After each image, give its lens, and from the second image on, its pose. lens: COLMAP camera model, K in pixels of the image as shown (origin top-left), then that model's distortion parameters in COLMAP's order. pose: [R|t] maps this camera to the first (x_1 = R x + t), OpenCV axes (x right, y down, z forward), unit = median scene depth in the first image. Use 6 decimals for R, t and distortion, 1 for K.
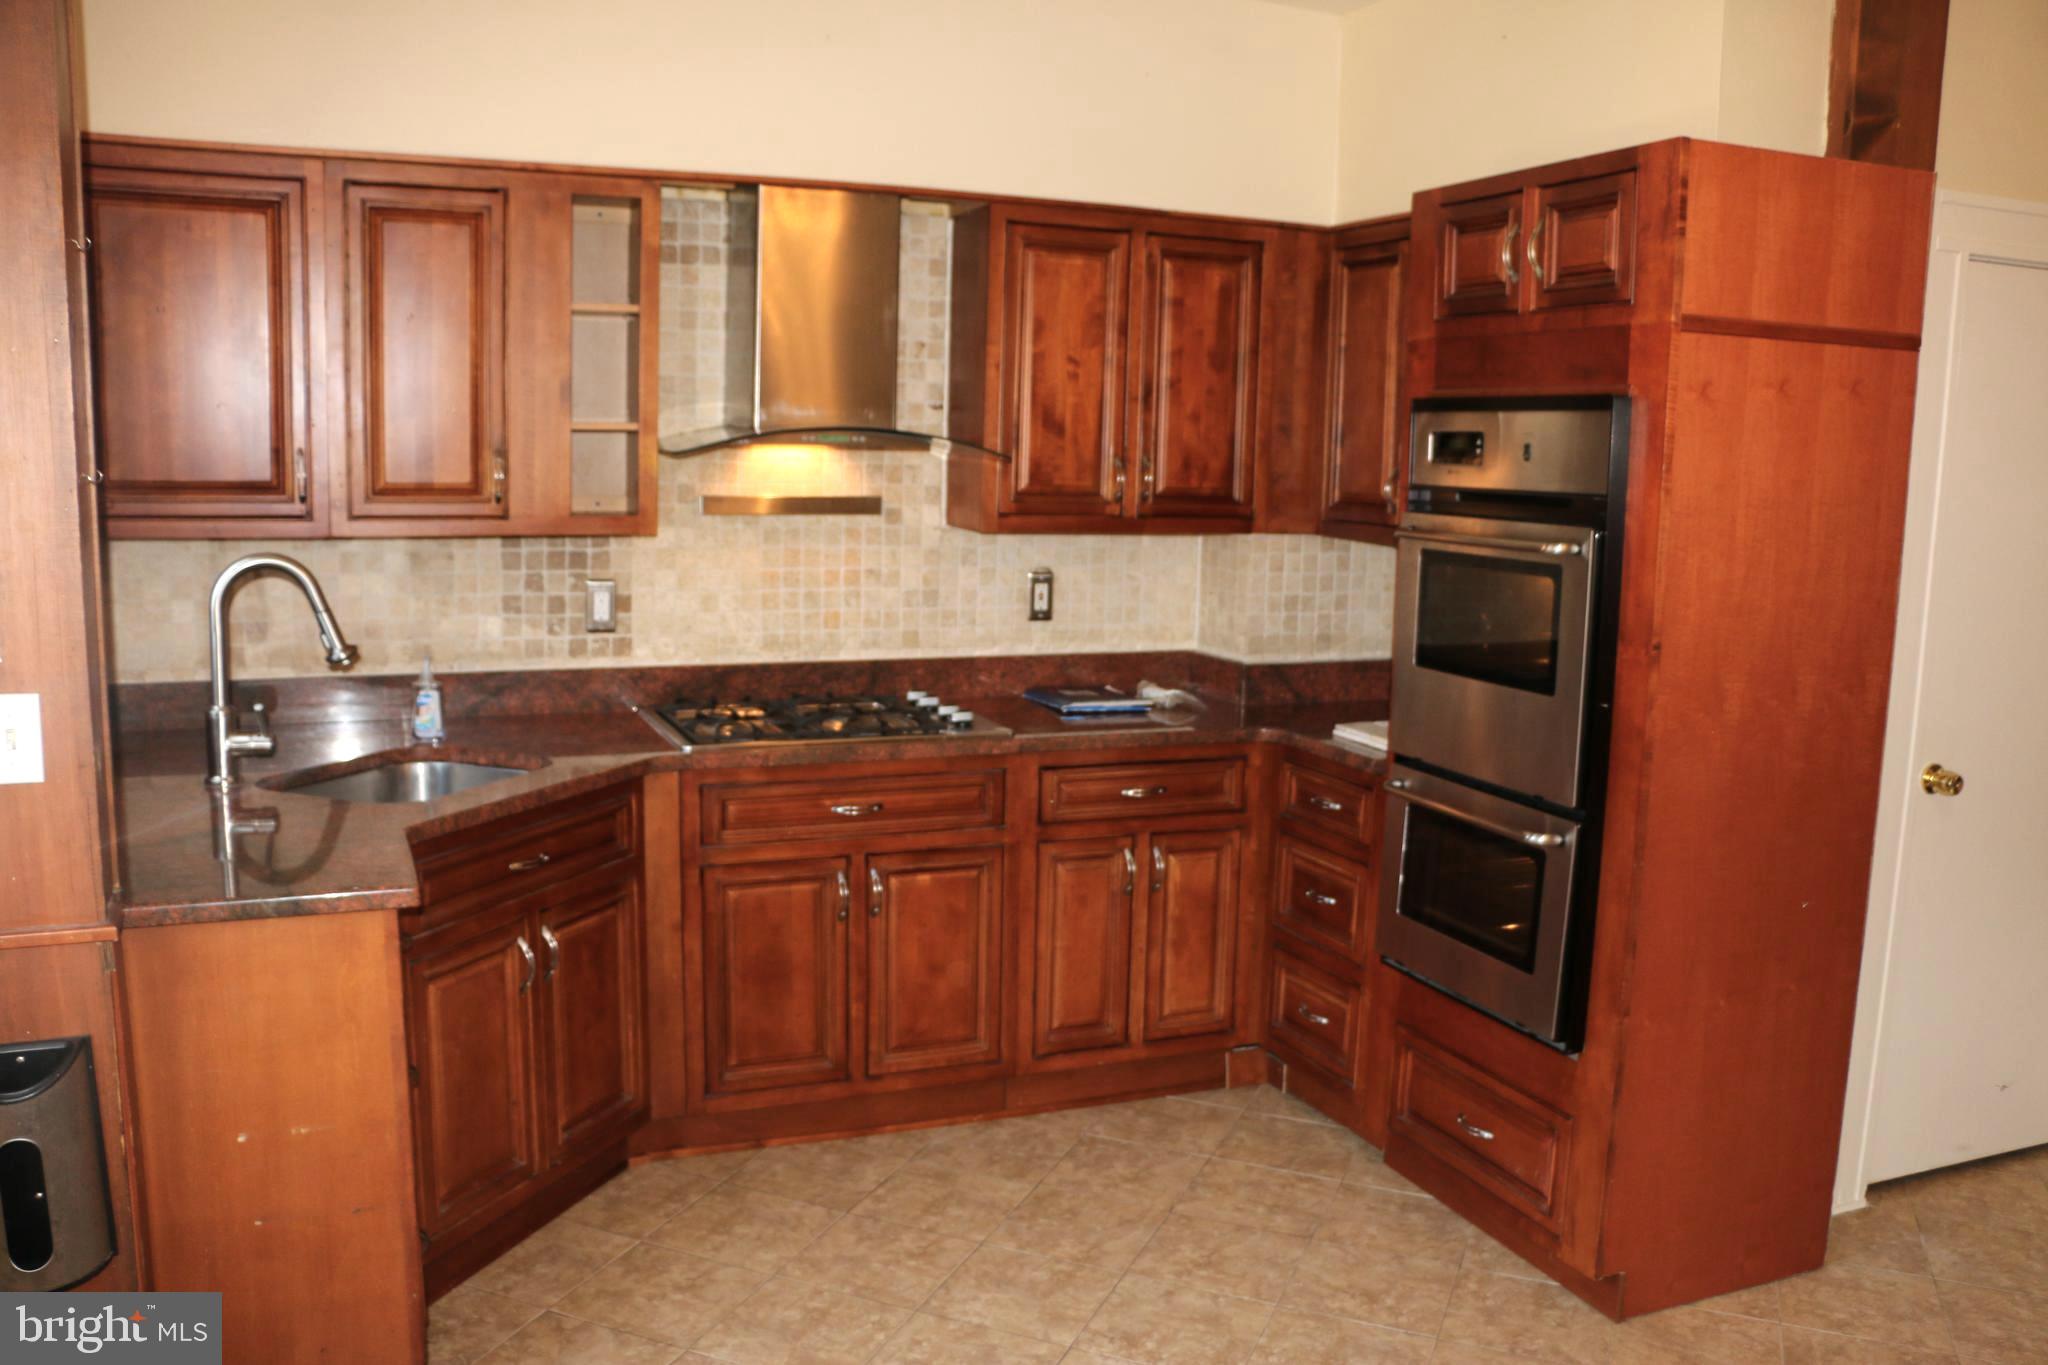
lens RADIAL K [[1651.6, 0, 1024.0], [0, 1651.6, 682.5], [0, 0, 1]] dist [-0.179350, 0.143415]
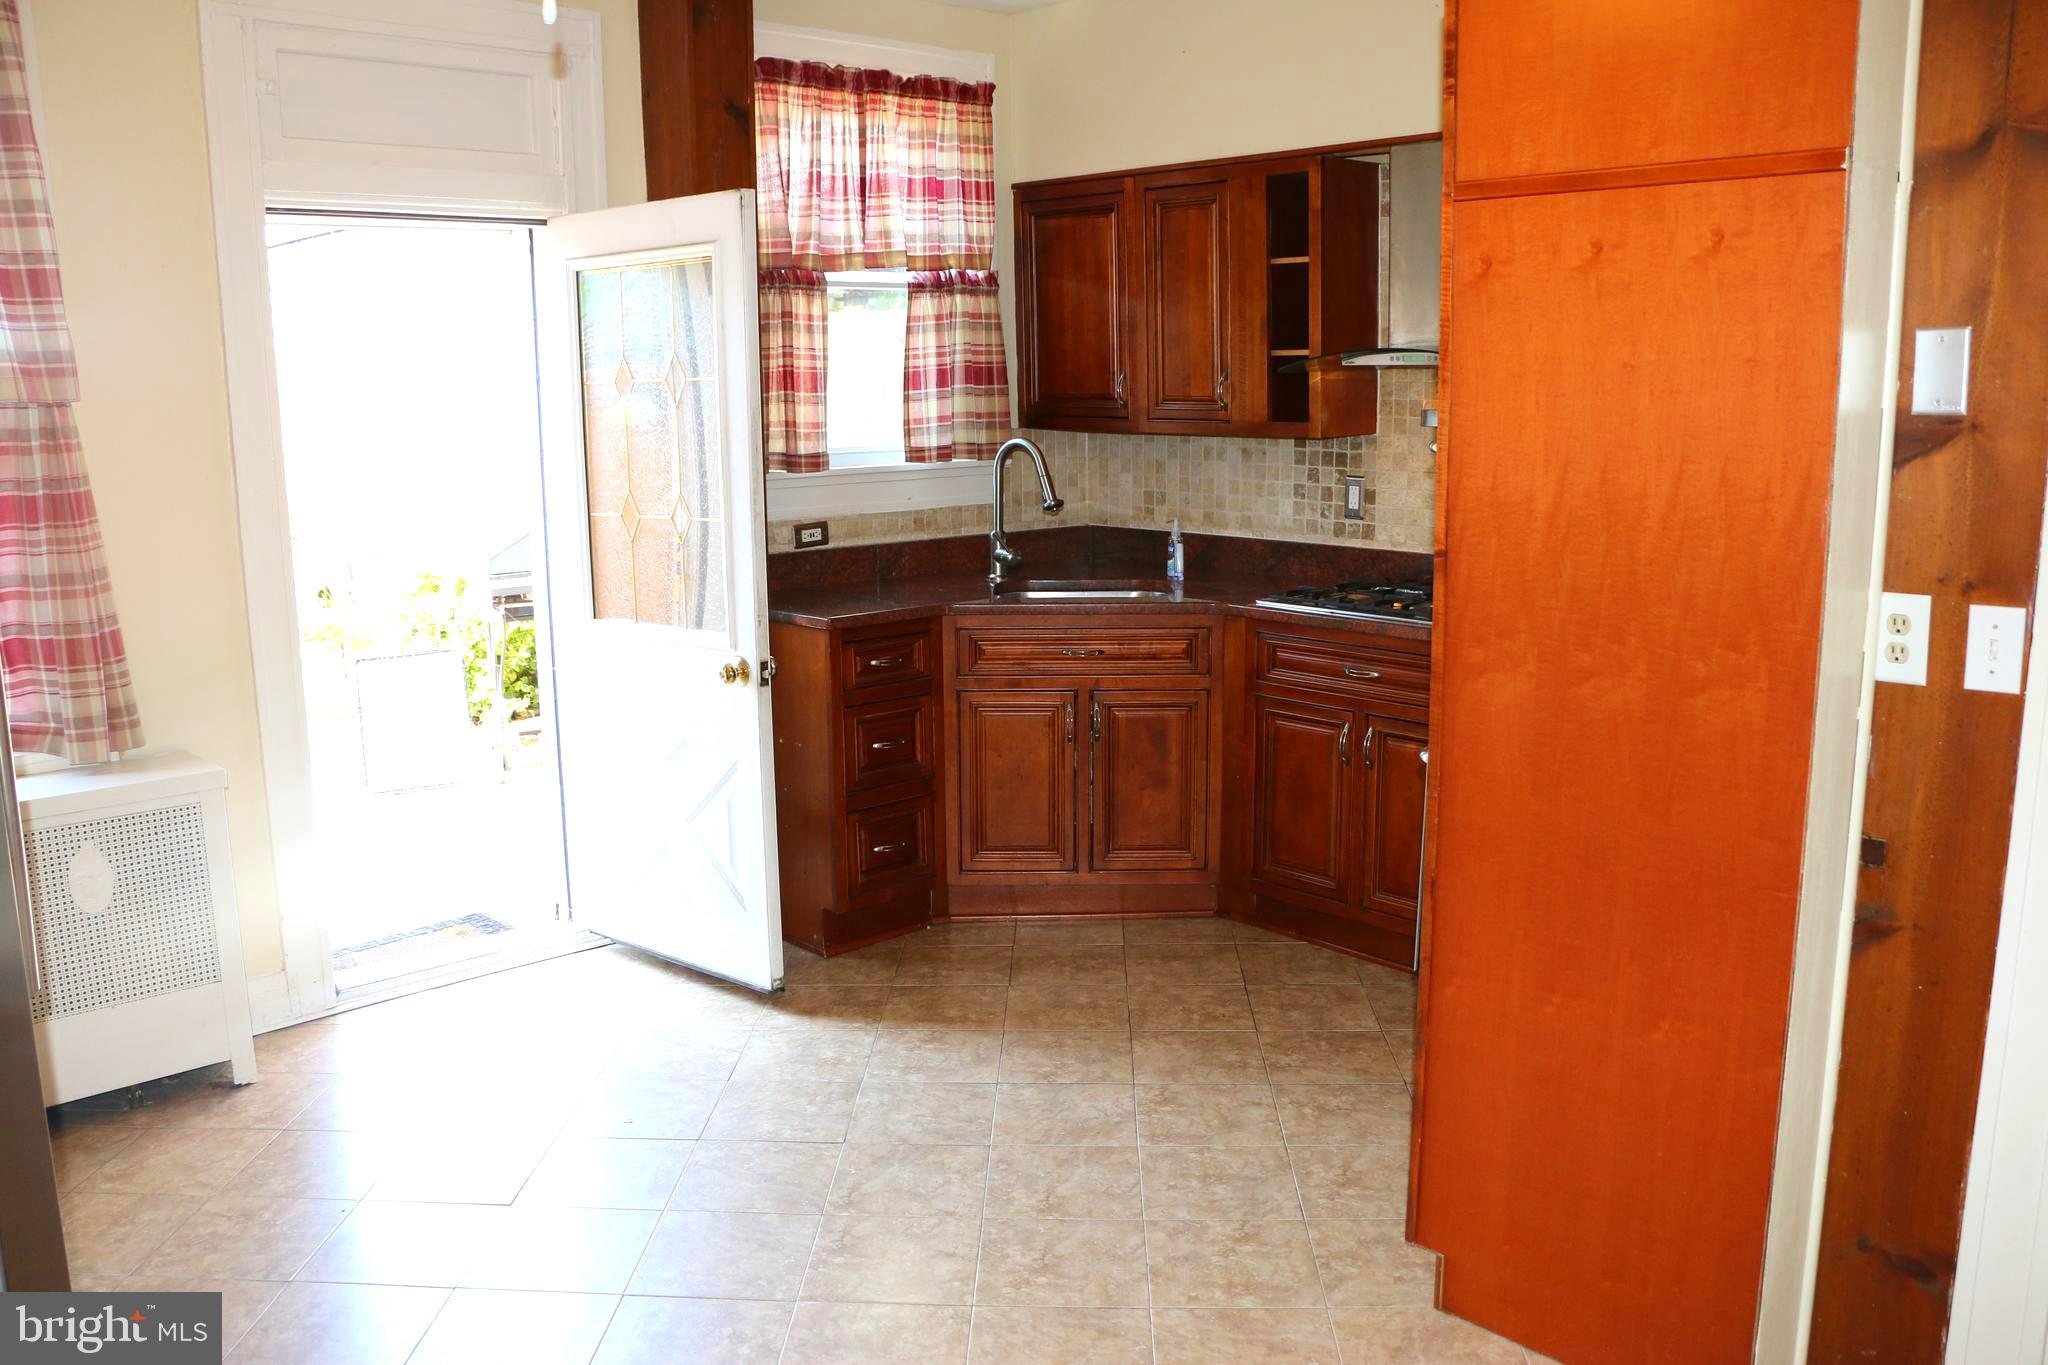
lens RADIAL K [[1651.6, 0, 1024.0], [0, 1651.6, 682.5], [0, 0, 1]] dist [-0.179350, 0.143415]
pose [[0.355894, 0.148936, -0.922582, 0.838656], [-0.113847, 0.986776, 0.115382, -0.023425], [0.927566, 0.063970, 0.368143, 0.322964]]
